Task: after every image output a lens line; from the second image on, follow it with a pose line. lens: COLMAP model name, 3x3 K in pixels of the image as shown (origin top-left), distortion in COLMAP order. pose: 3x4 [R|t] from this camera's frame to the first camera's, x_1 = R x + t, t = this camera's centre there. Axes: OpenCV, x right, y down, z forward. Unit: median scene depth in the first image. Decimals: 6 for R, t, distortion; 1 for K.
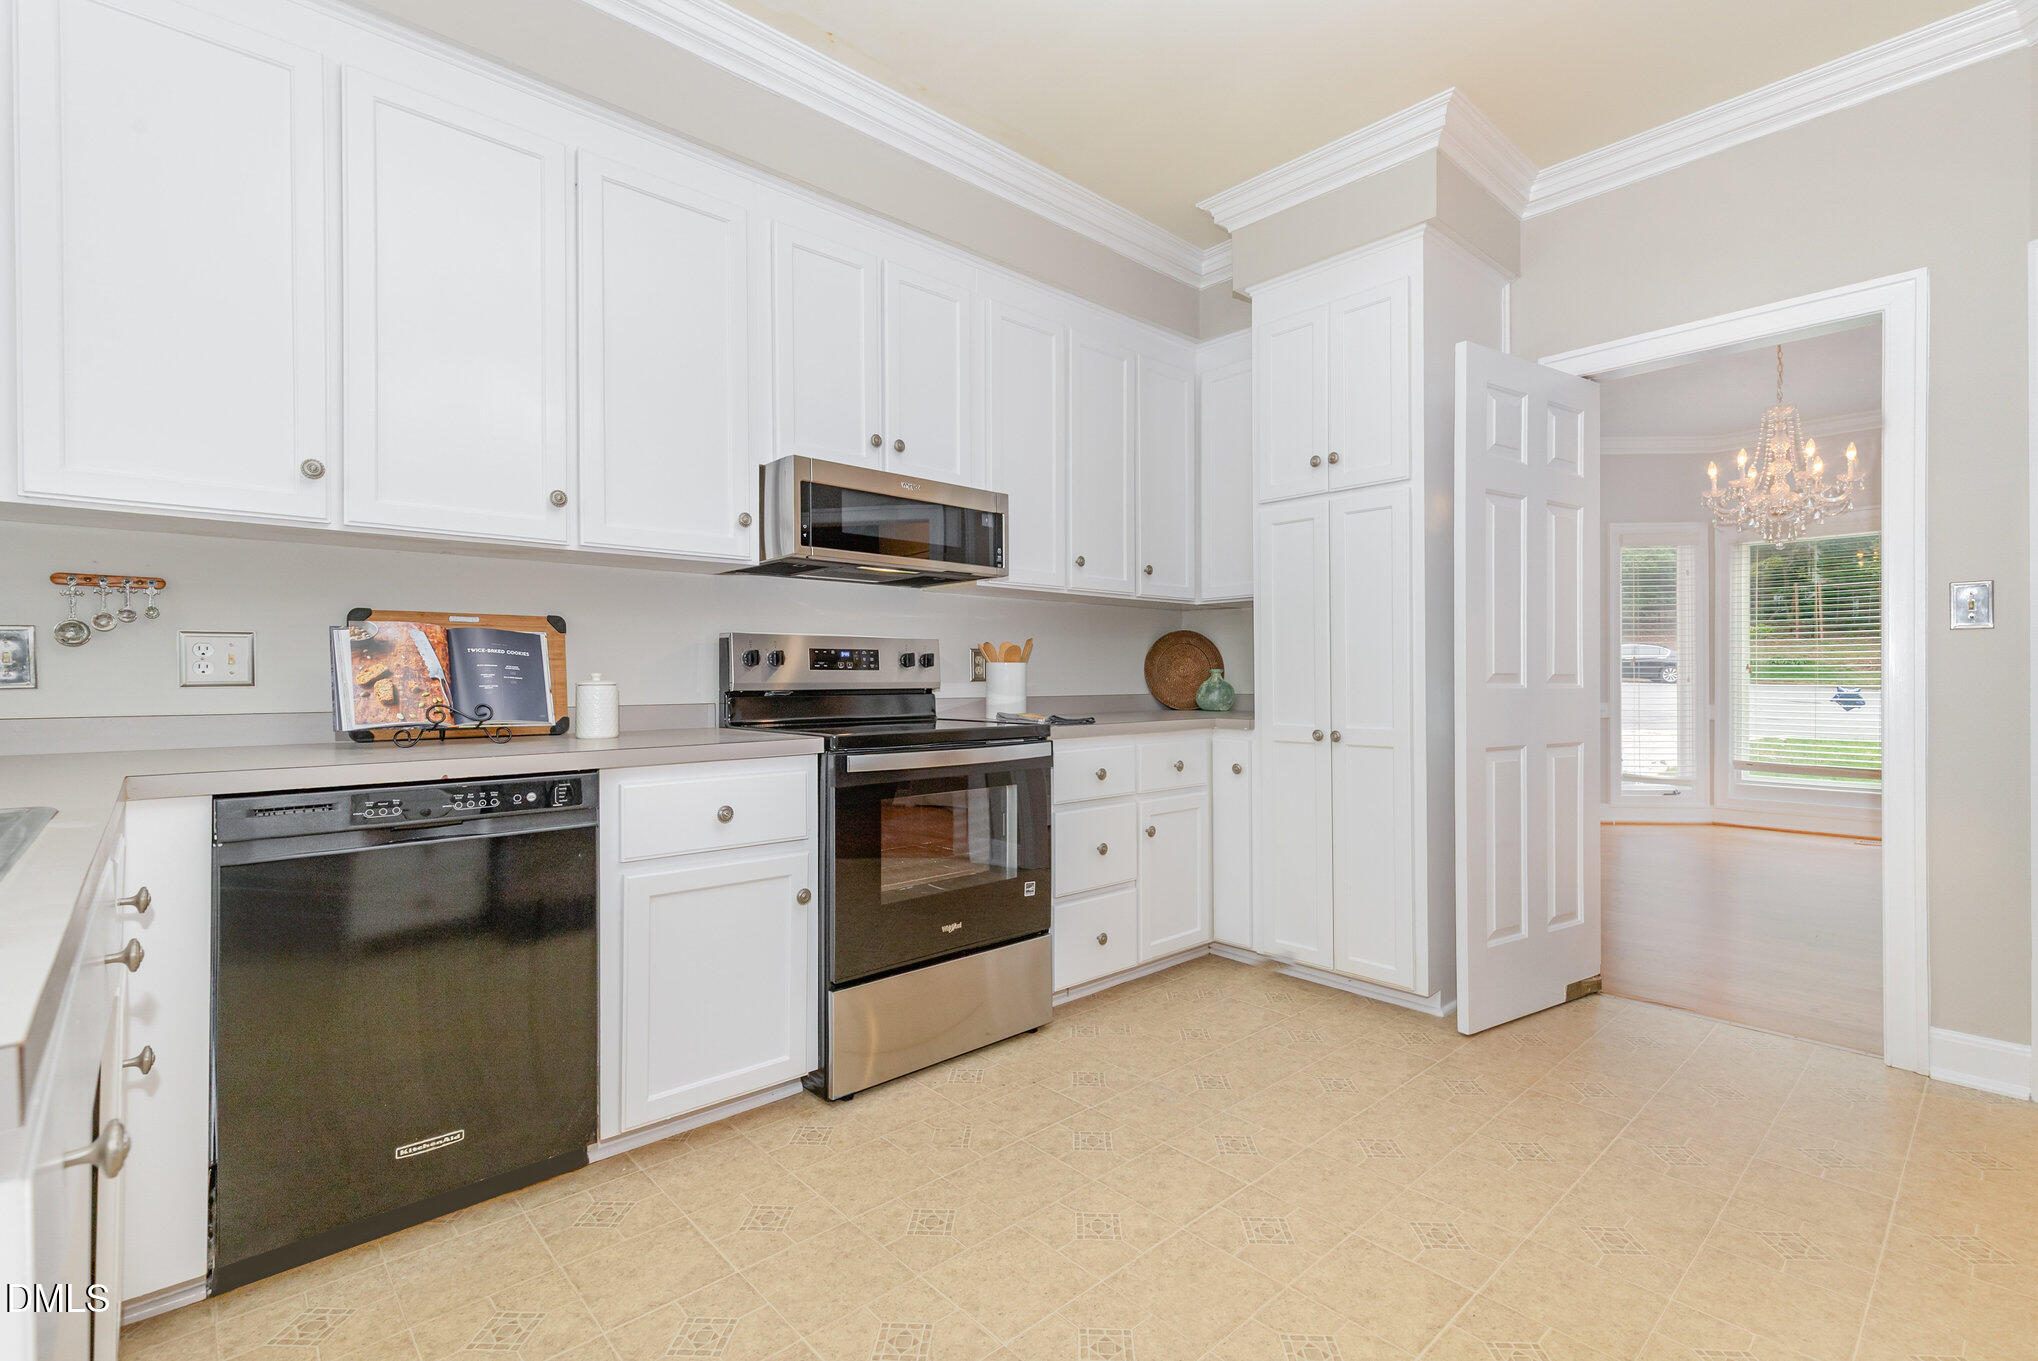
lens RADIAL K [[923.9, 0, 1022.6], [0, 923.9, 680.0], [0, 0, 1]] dist [0.009929, -0.000224]
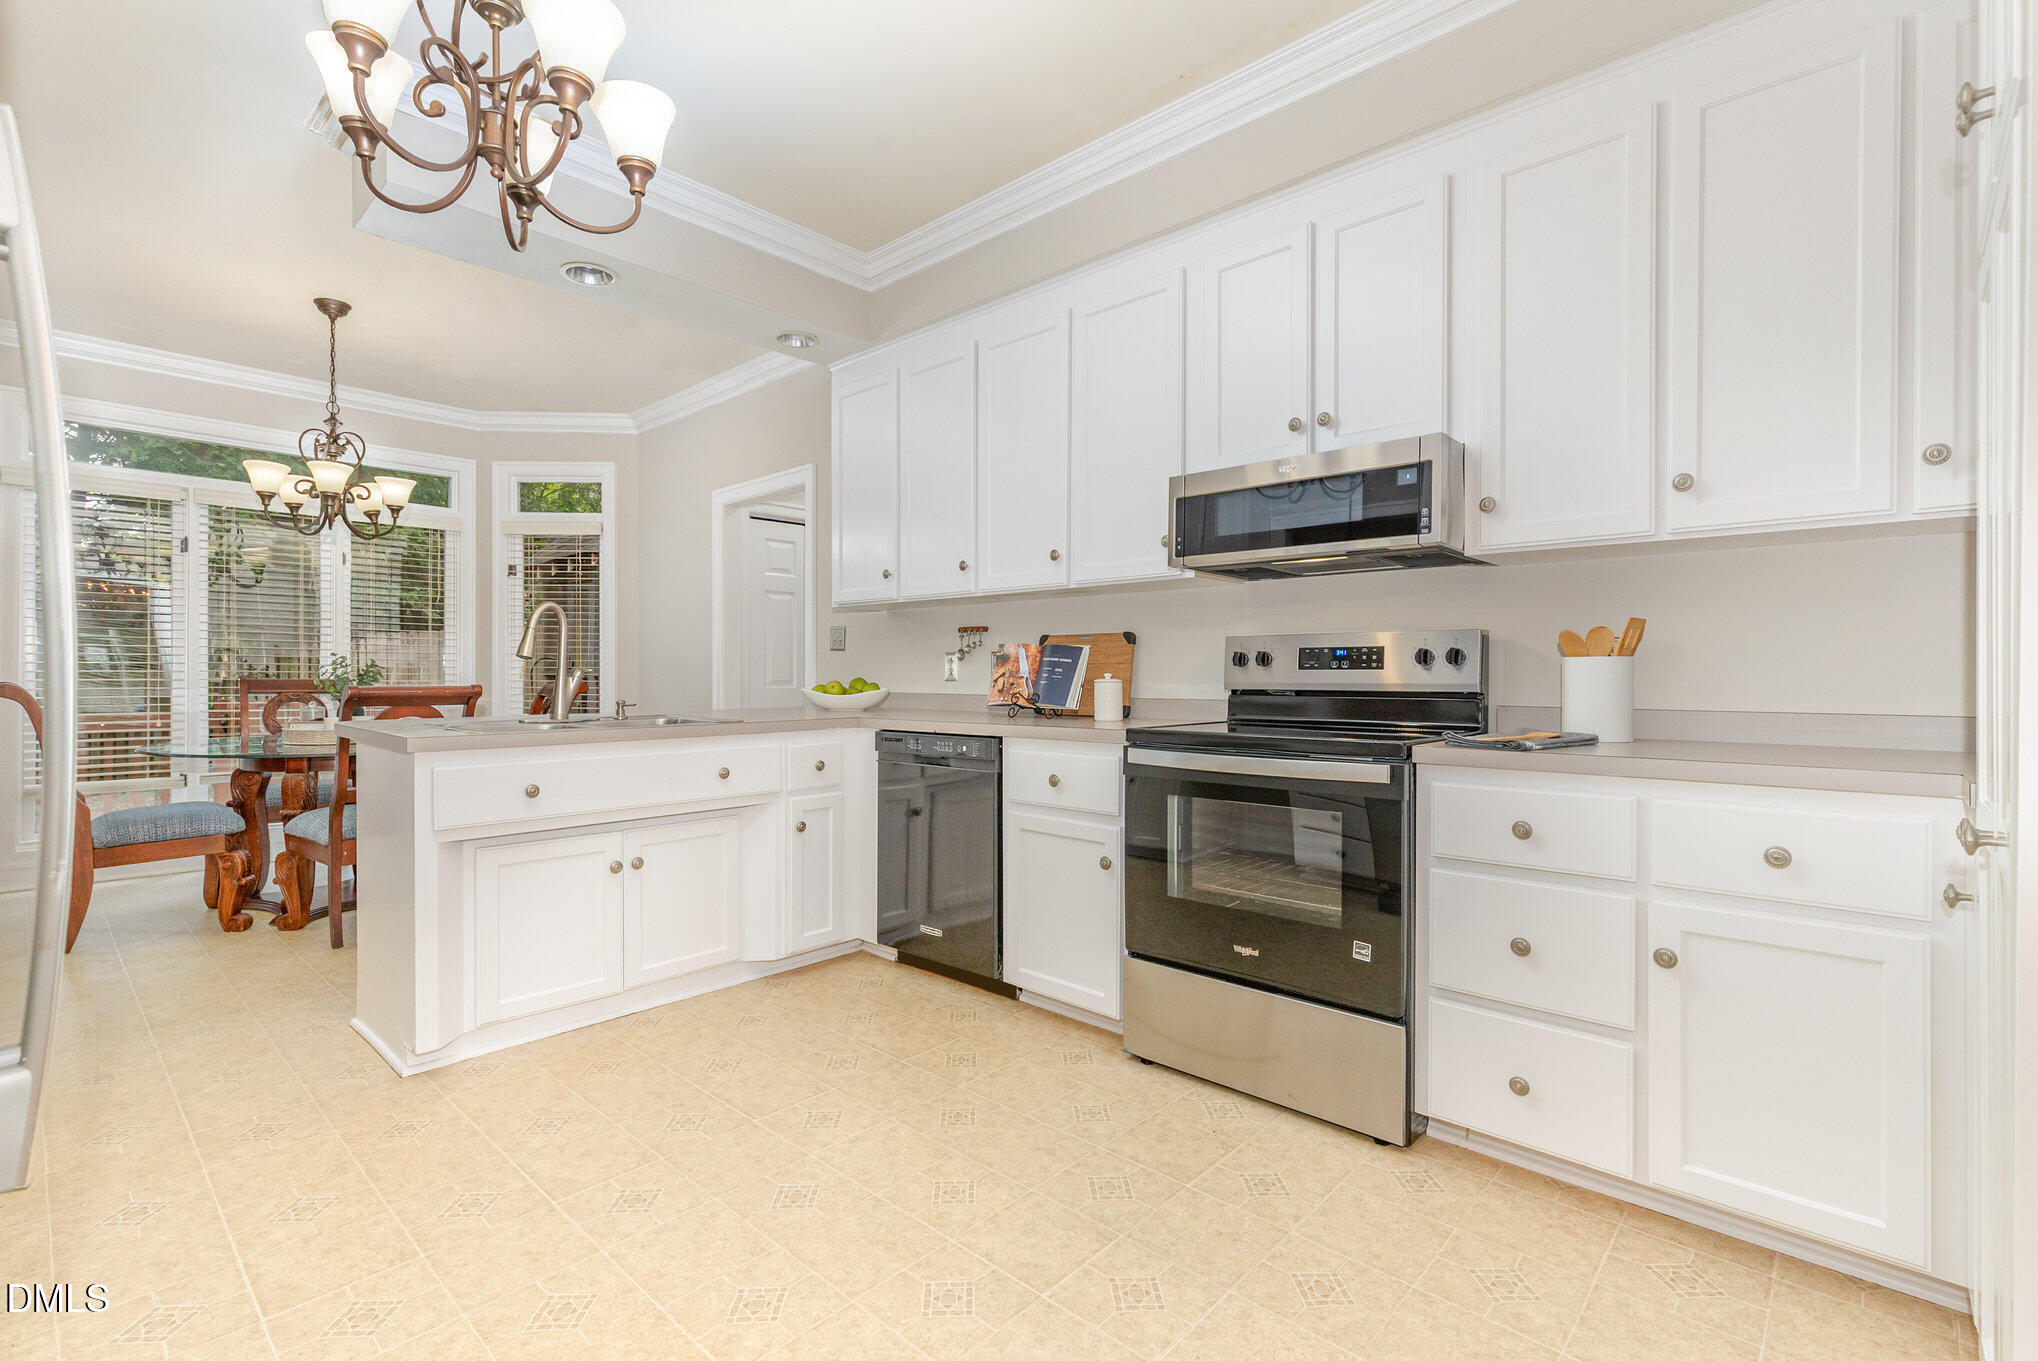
lens RADIAL K [[923.9, 0, 1022.6], [0, 923.9, 680.0], [0, 0, 1]] dist [0.009929, -0.000224]
pose [[0.087903, 0.008532, -0.996092, 0.766845], [-0.004725, 0.999956, 0.008148, -0.006946], [0.996118, 0.003991, 0.087940, 0.656230]]
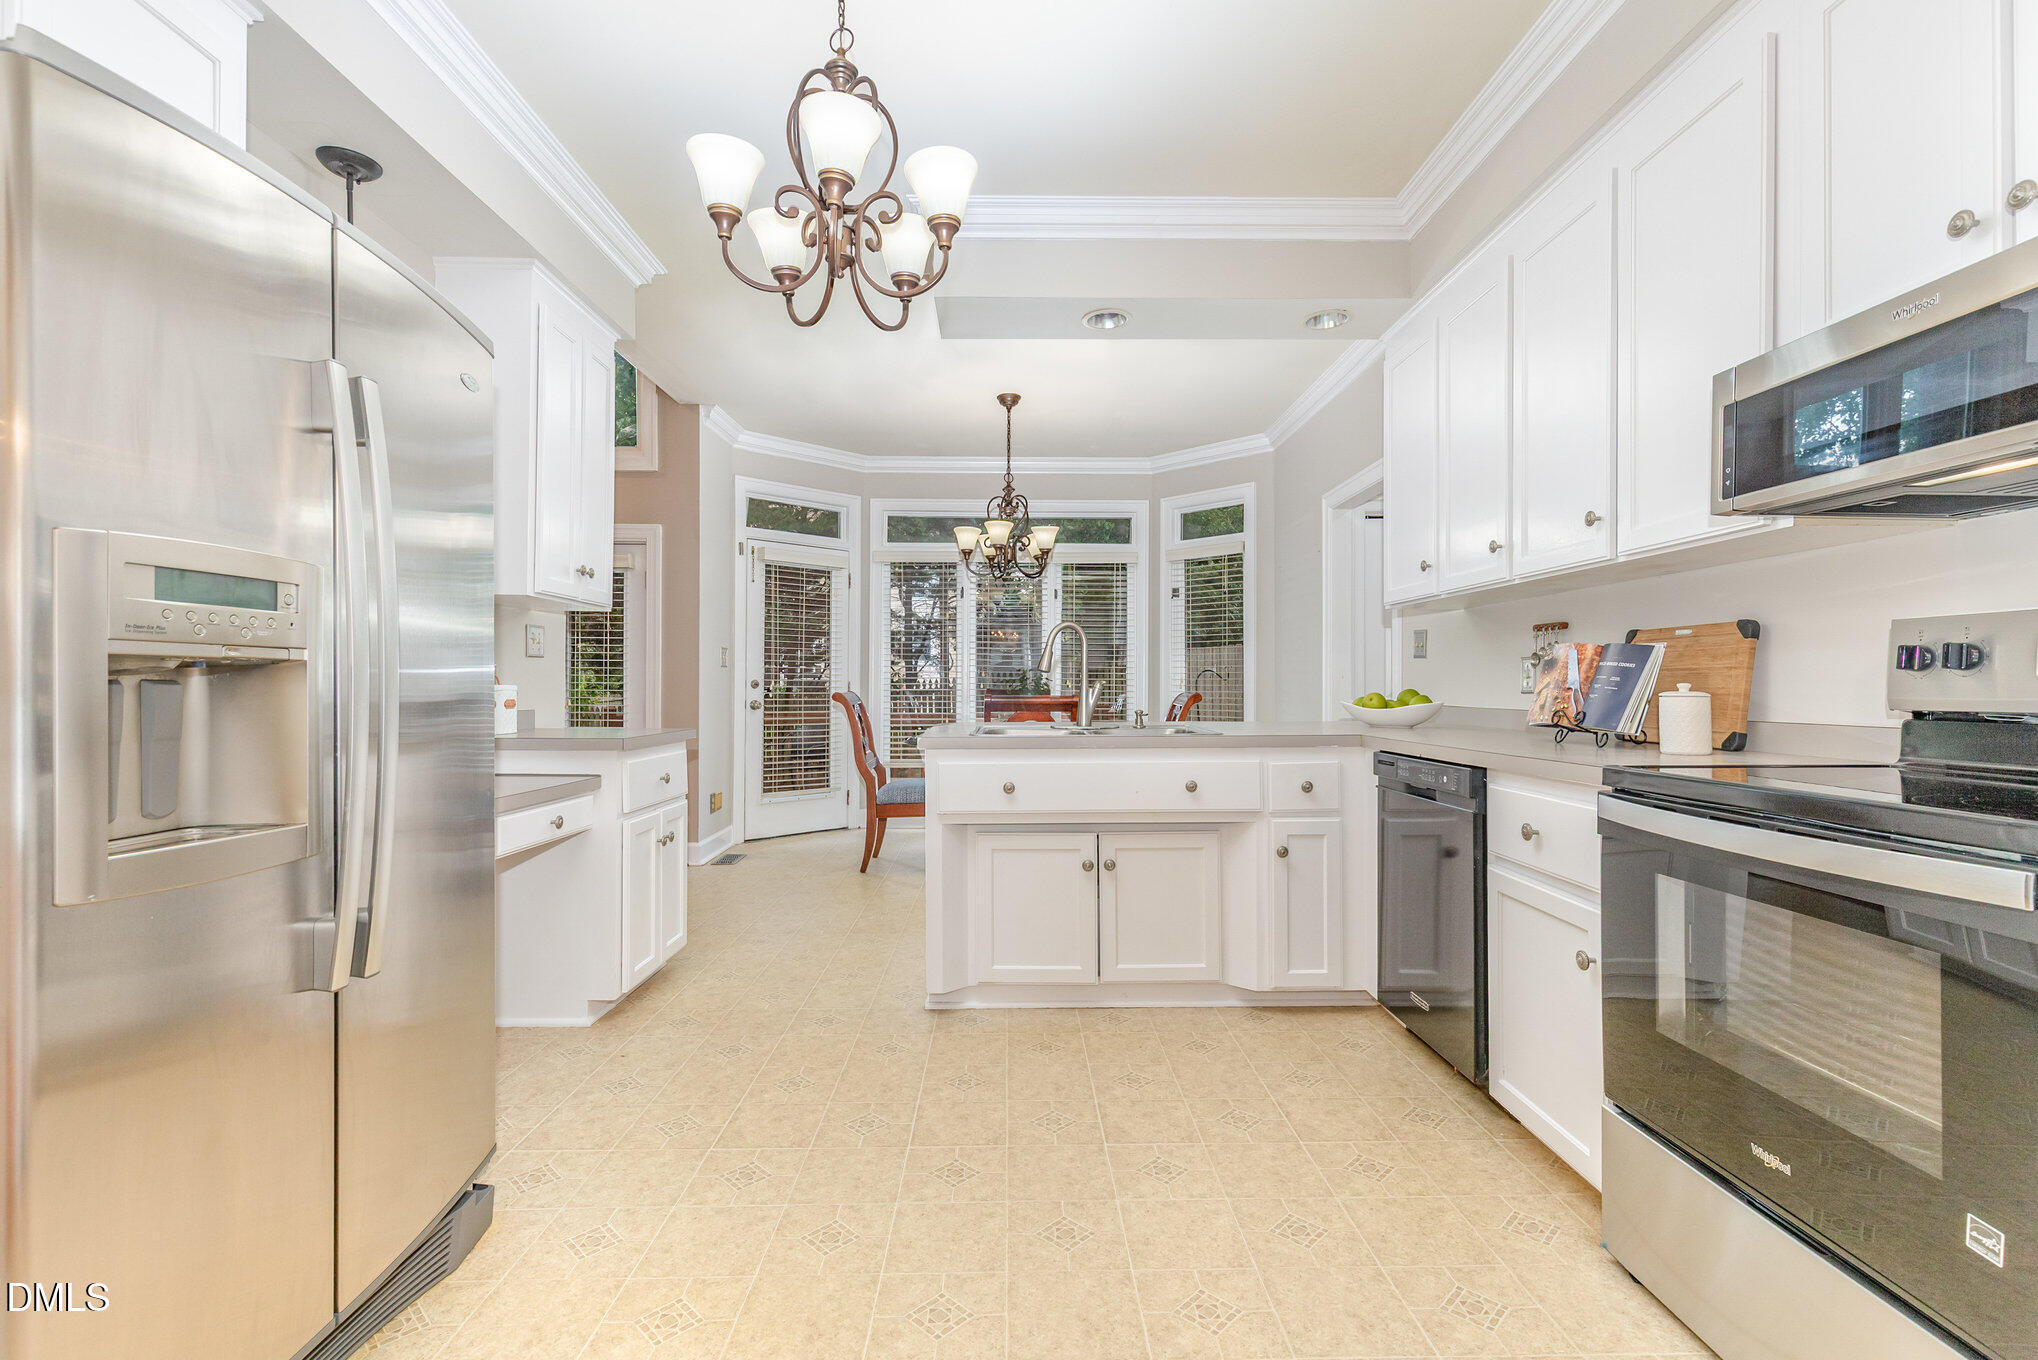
lens RADIAL K [[920.1, 0, 1019.0], [0, 920.1, 680.0], [0, 0, 1]] dist [-0.001190, -0.000387]
pose [[-0.665395, -0.001464, -0.746490, 0.571906], [-0.000647, 0.999999, -0.001384, -0.007747], [0.746491, -0.000438, -0.665395, 0.967892]]
